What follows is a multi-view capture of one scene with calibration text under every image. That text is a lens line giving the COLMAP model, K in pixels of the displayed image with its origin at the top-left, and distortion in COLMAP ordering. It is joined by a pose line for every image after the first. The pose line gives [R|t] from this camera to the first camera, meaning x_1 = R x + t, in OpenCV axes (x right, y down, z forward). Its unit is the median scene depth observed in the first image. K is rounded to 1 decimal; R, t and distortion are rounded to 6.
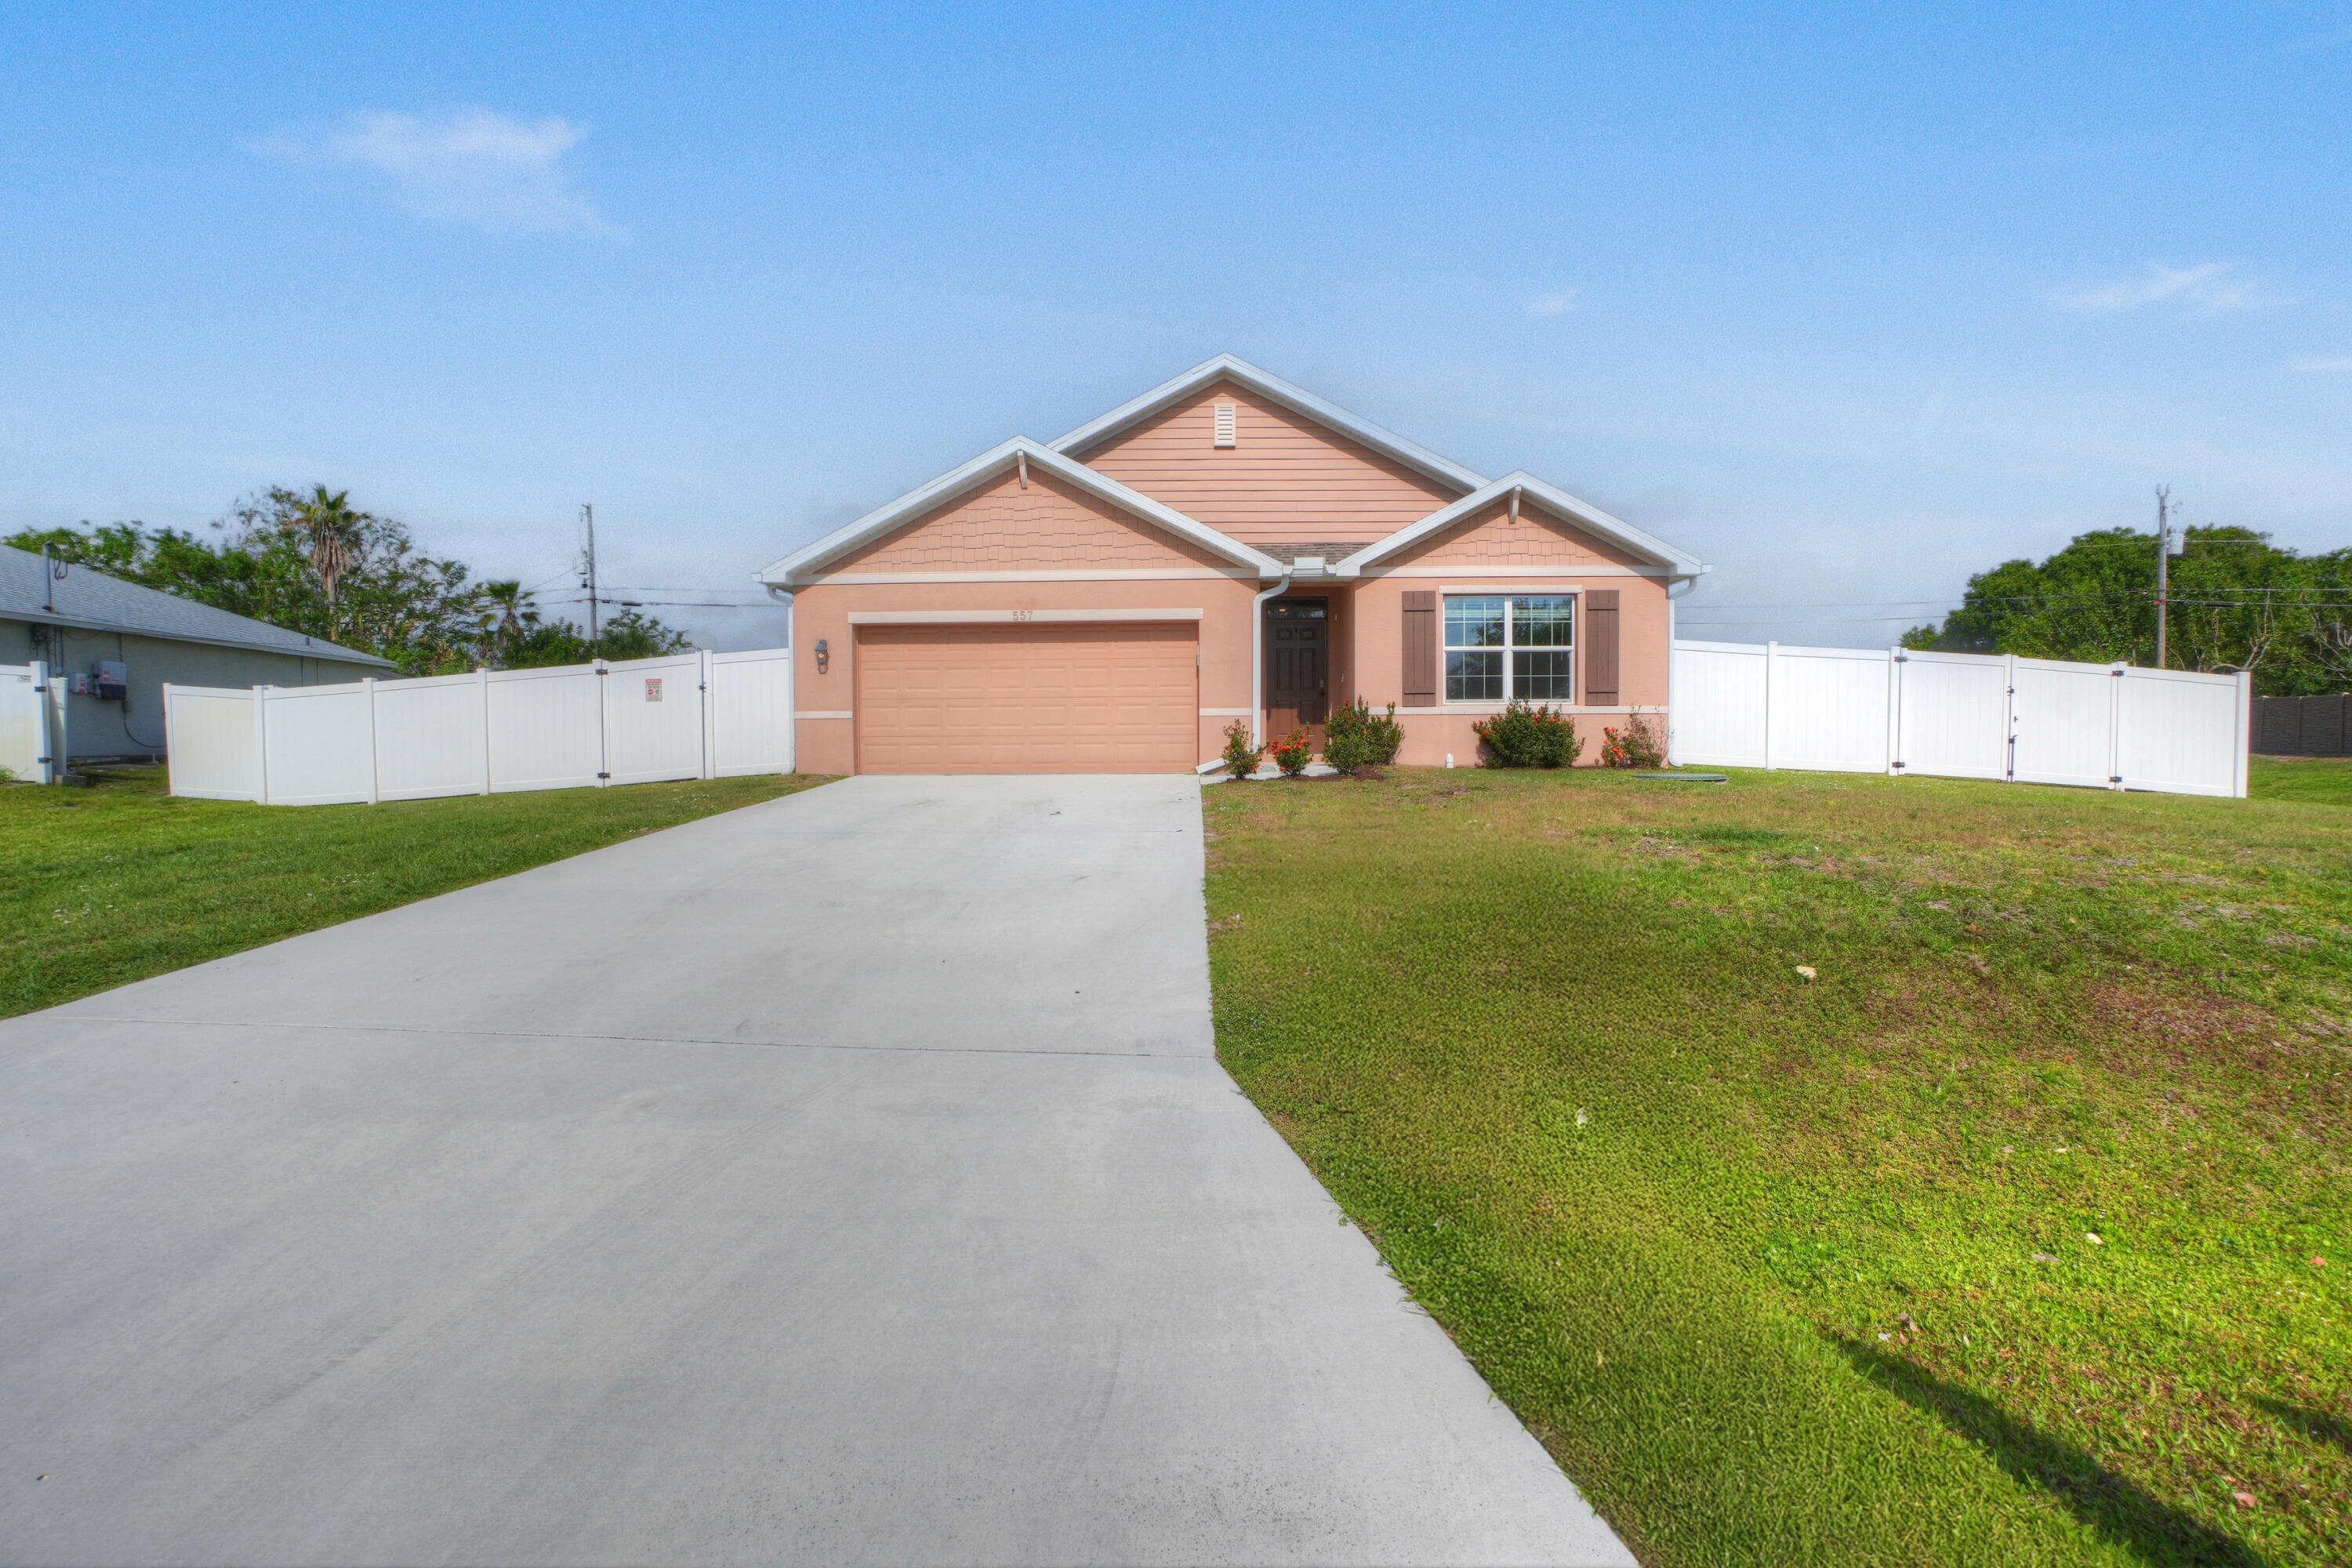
lens RADIAL K [[1017.5, 0, 1141.4], [0, 1017.5, 754.5], [0, 0, 1]] dist [-0.040705, 0.003287]
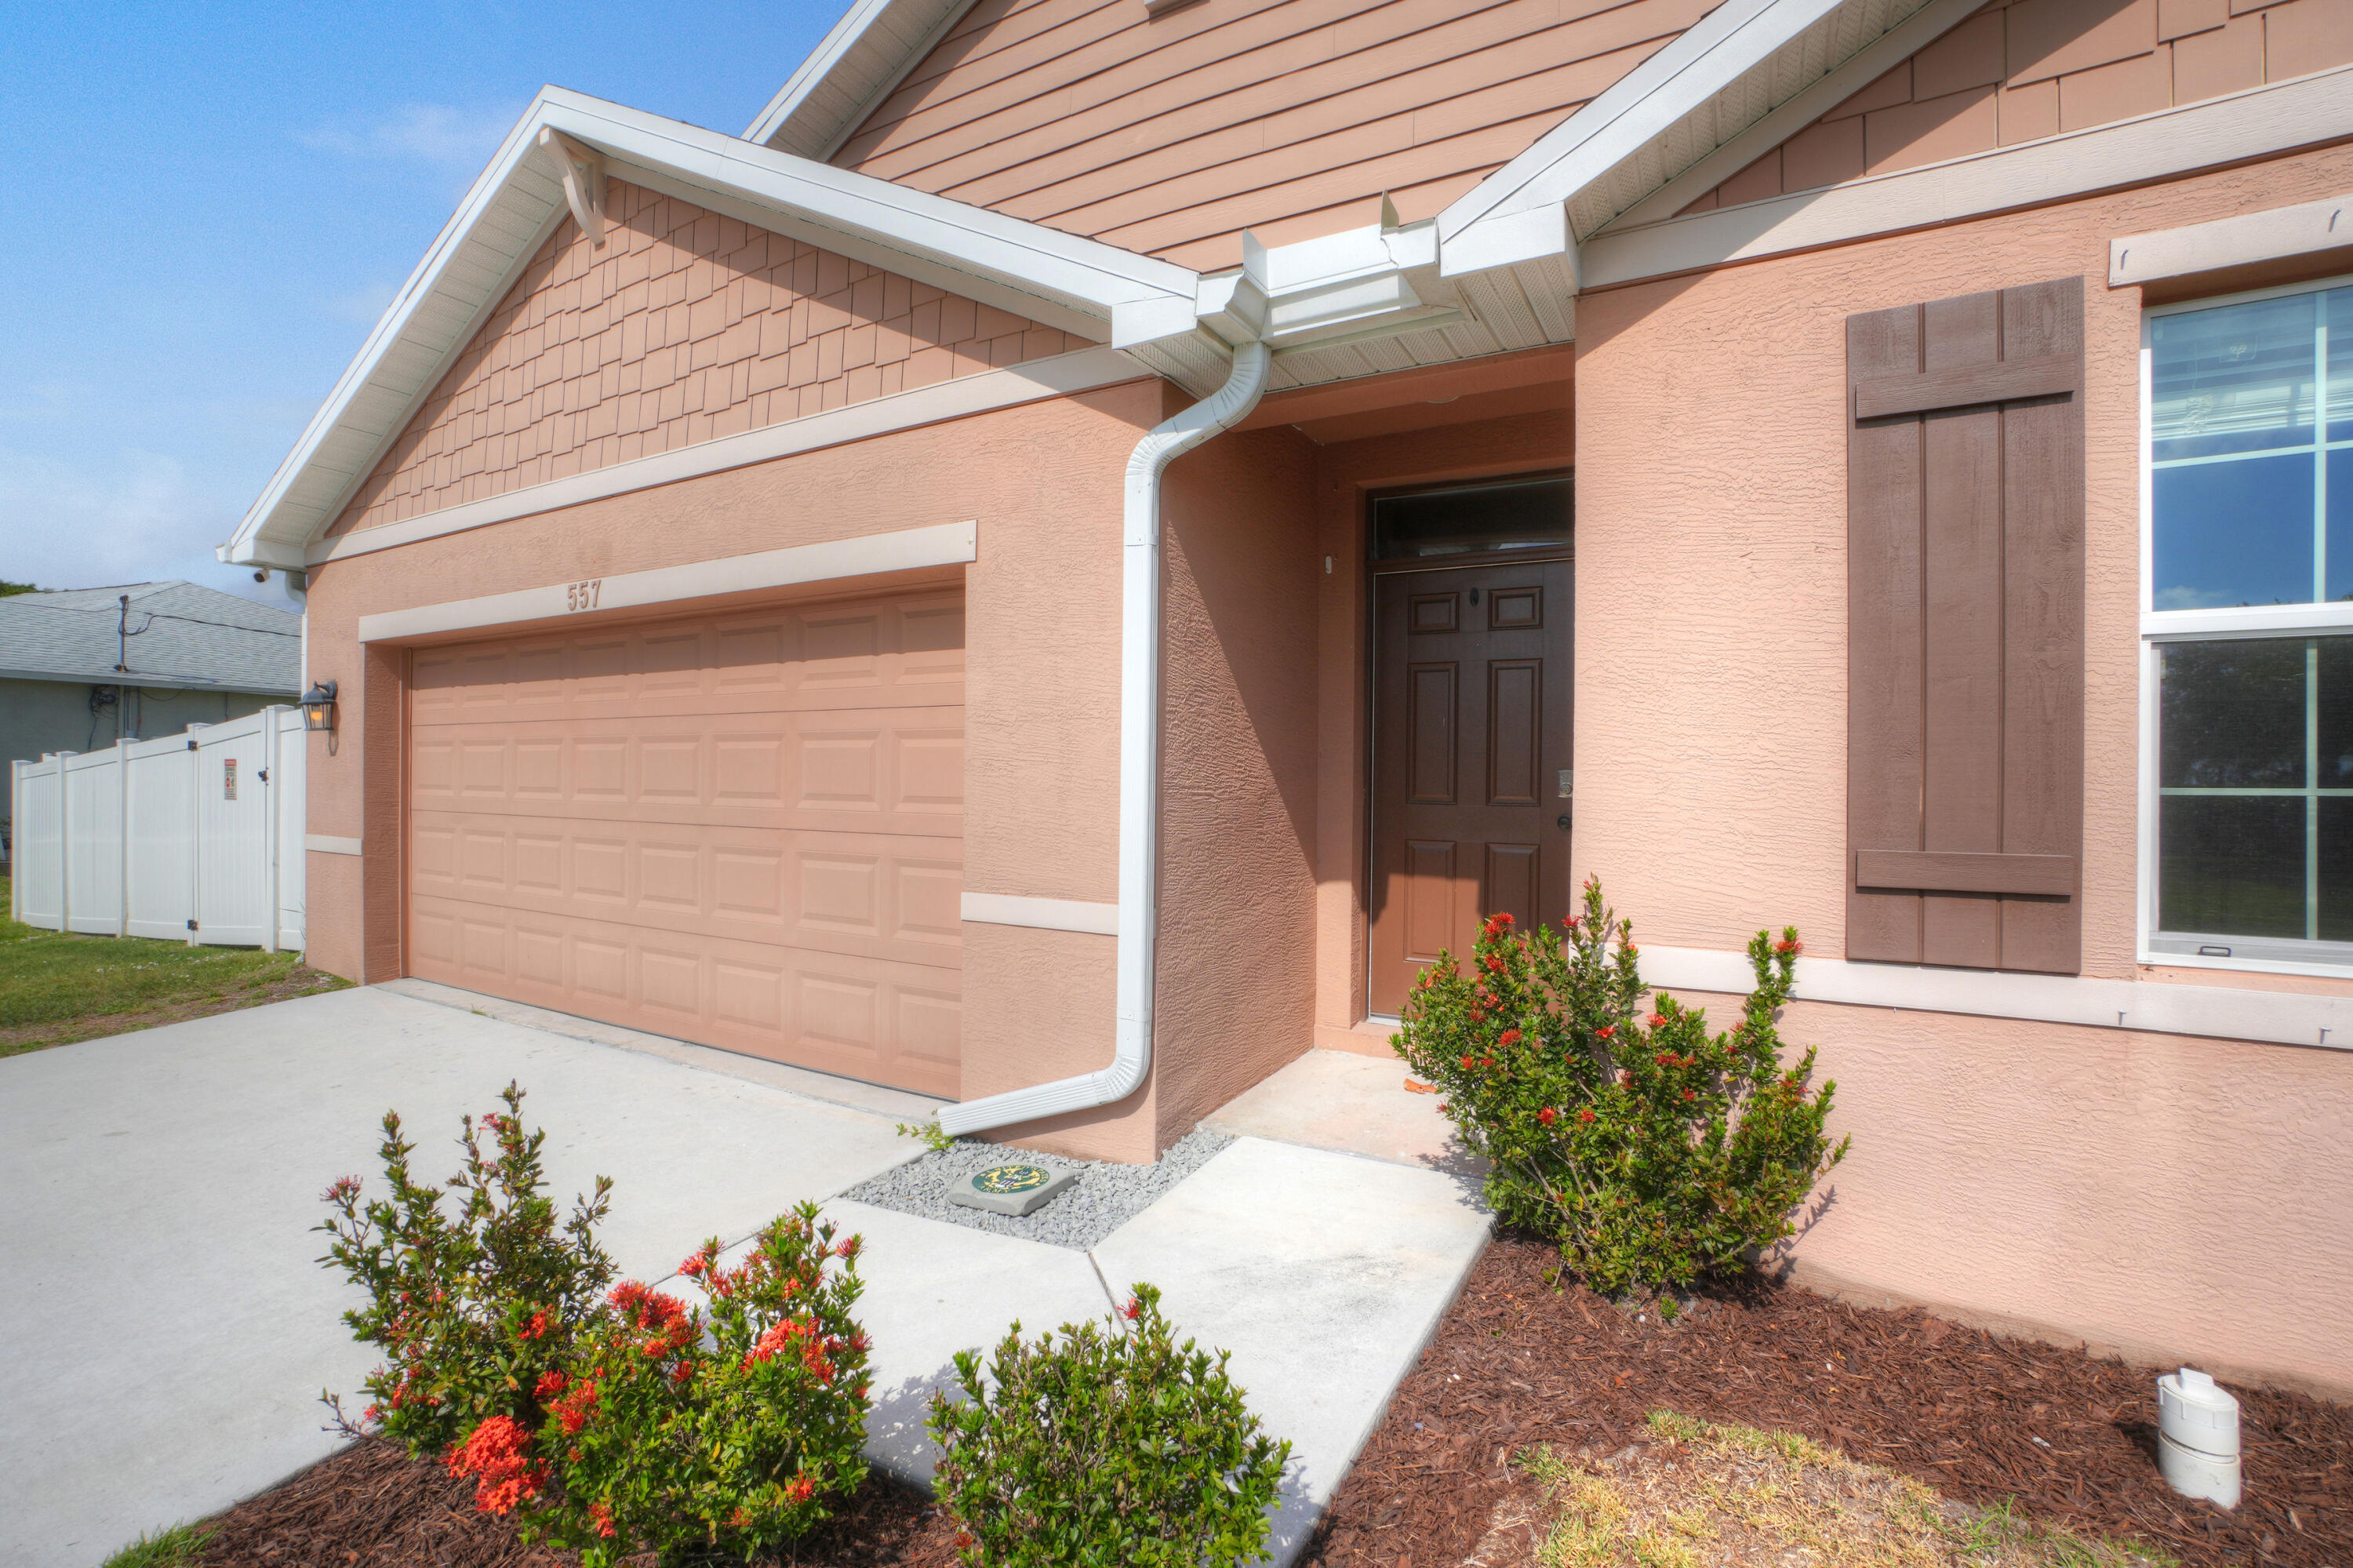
lens RADIAL K [[1017.9, 0, 1164.1], [0, 1017.9, 772.5], [0, 0, 1]] dist [-0.040705, 0.003287]
pose [[0.887346, 0.013386, -0.460909, 0.230198], [-0.022449, 0.999647, -0.014187, -0.074237], [0.460557, 0.022936, 0.887334, 0.784599]]
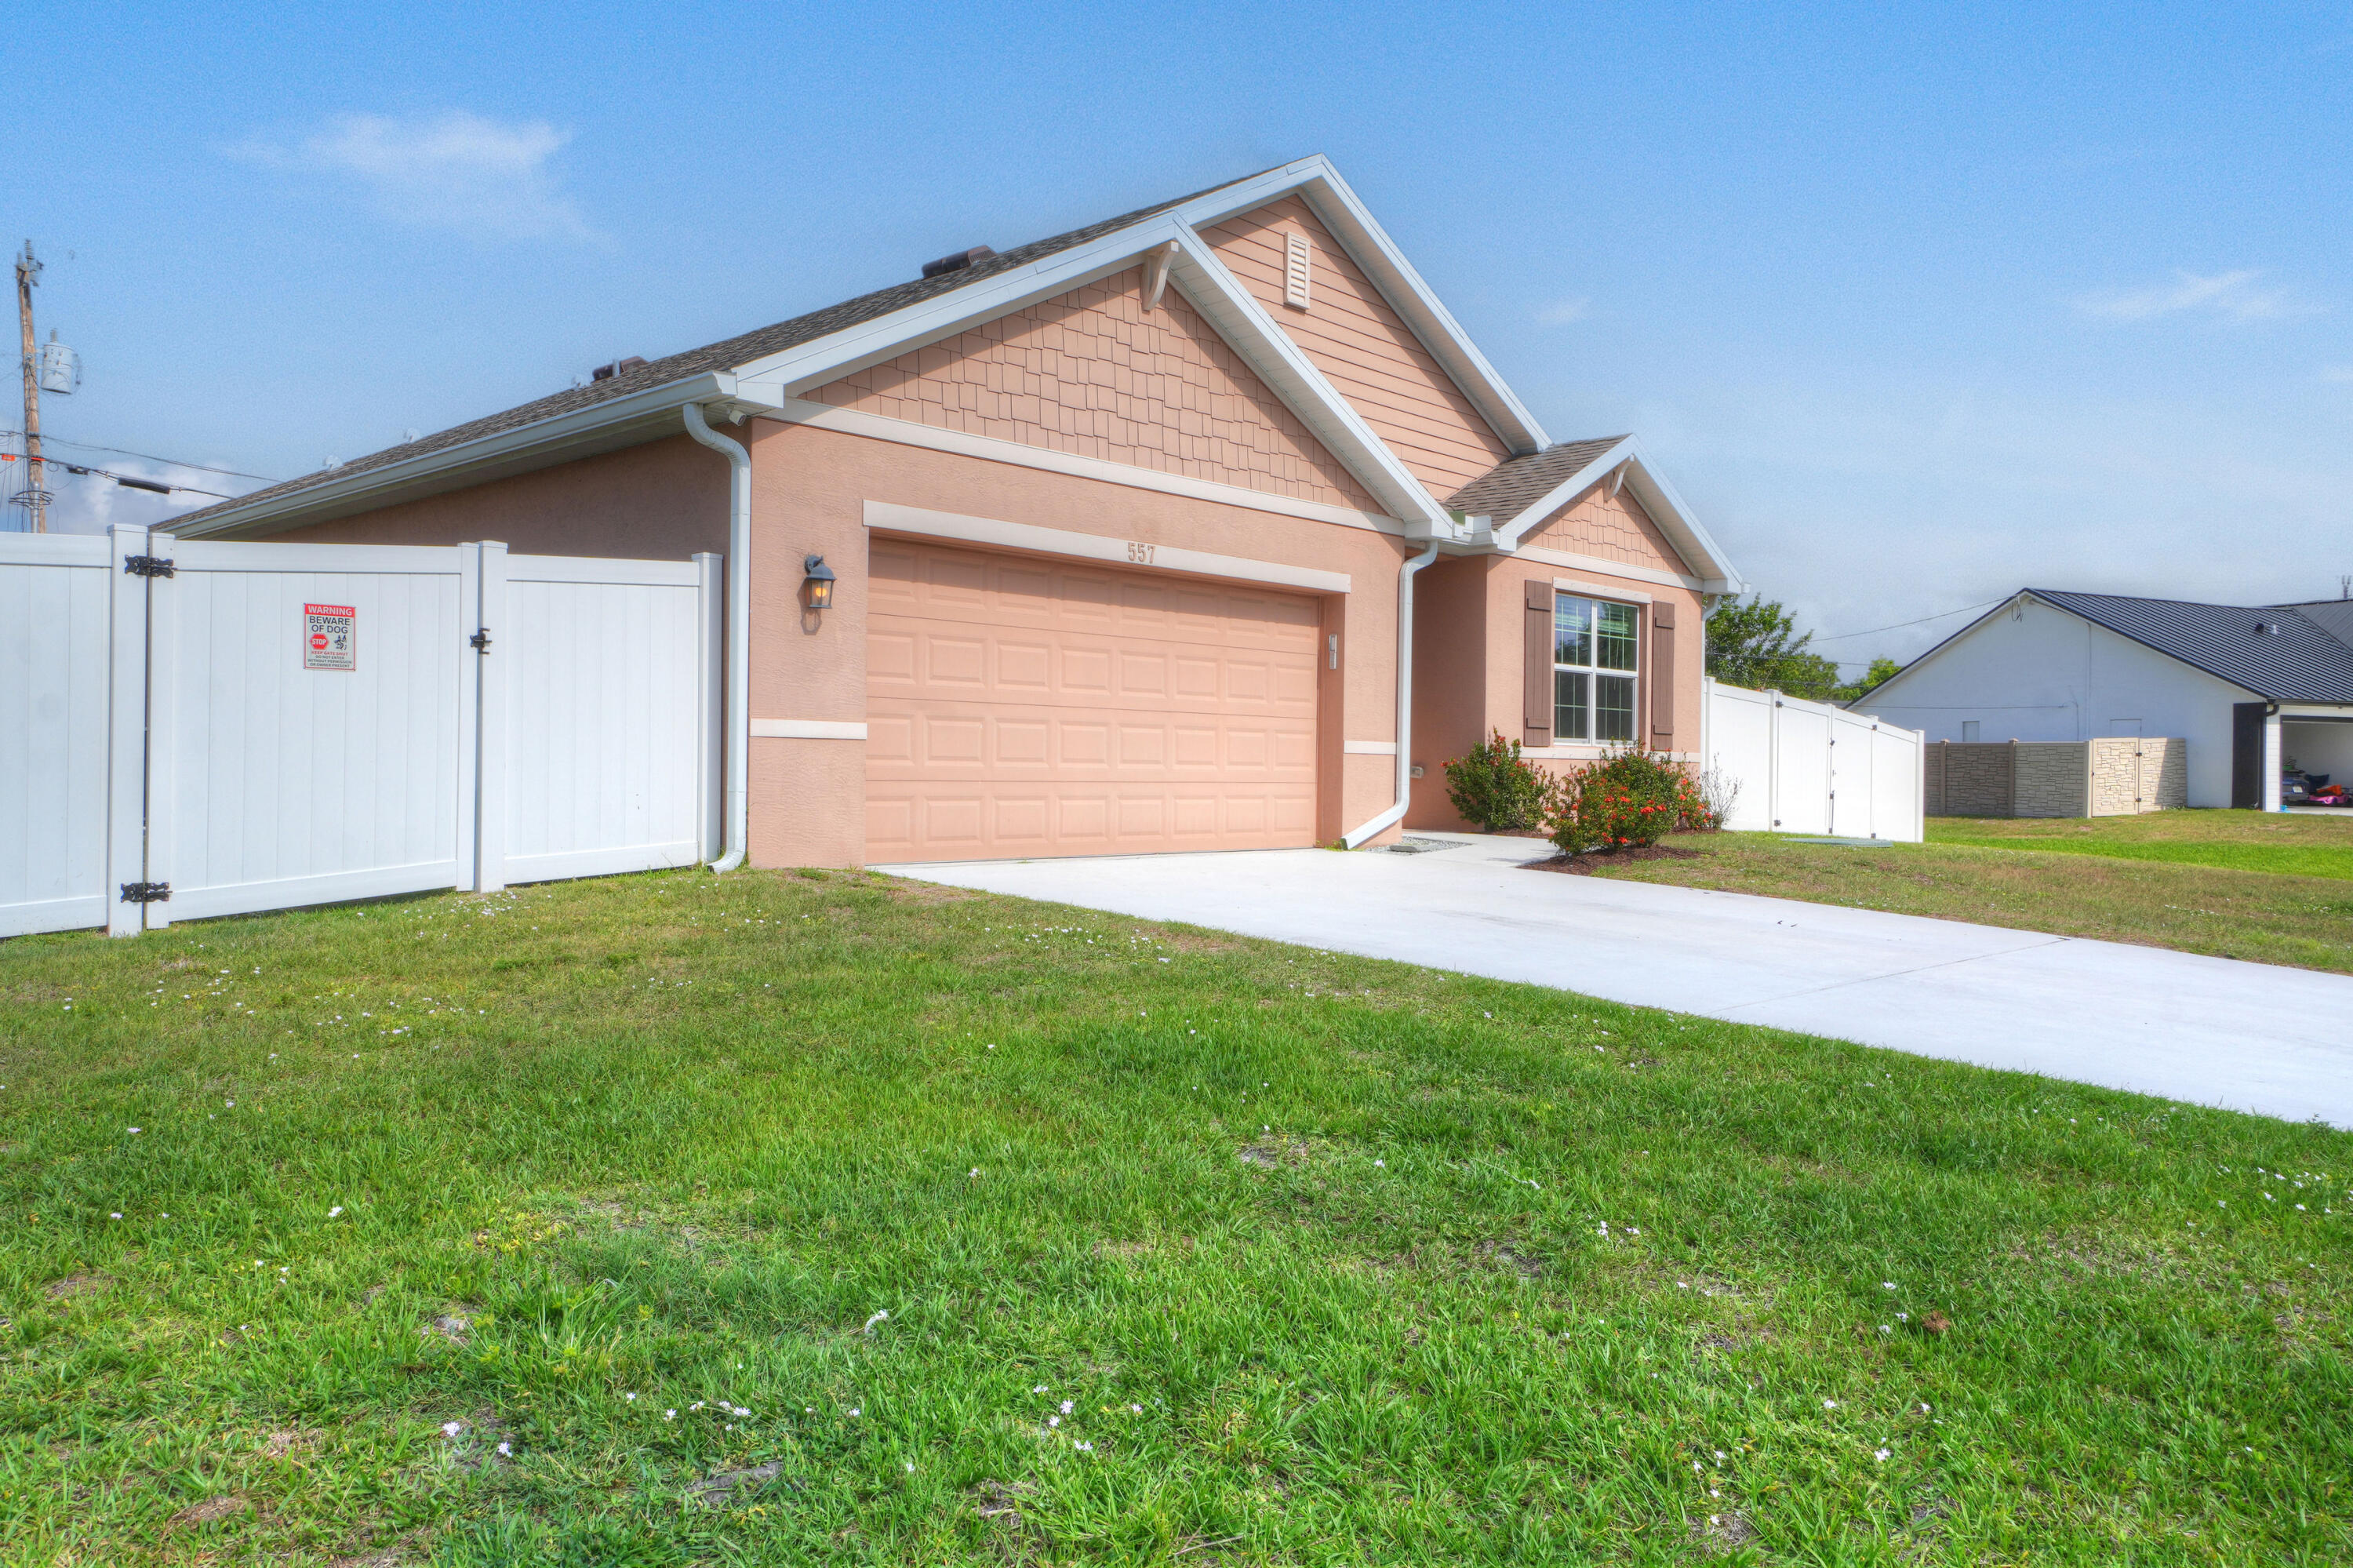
lens RADIAL K [[1653.8, 0, 1165.9], [0, 1653.8, 770.7], [0, 0, 1]] dist [0.070223, 0.002770]
pose [[0.671235, 0.015680, 0.741079, -0.745685], [-0.000952, 0.999794, -0.020292, -0.006516], [-0.741244, 0.012915, 0.671111, 0.417206]]
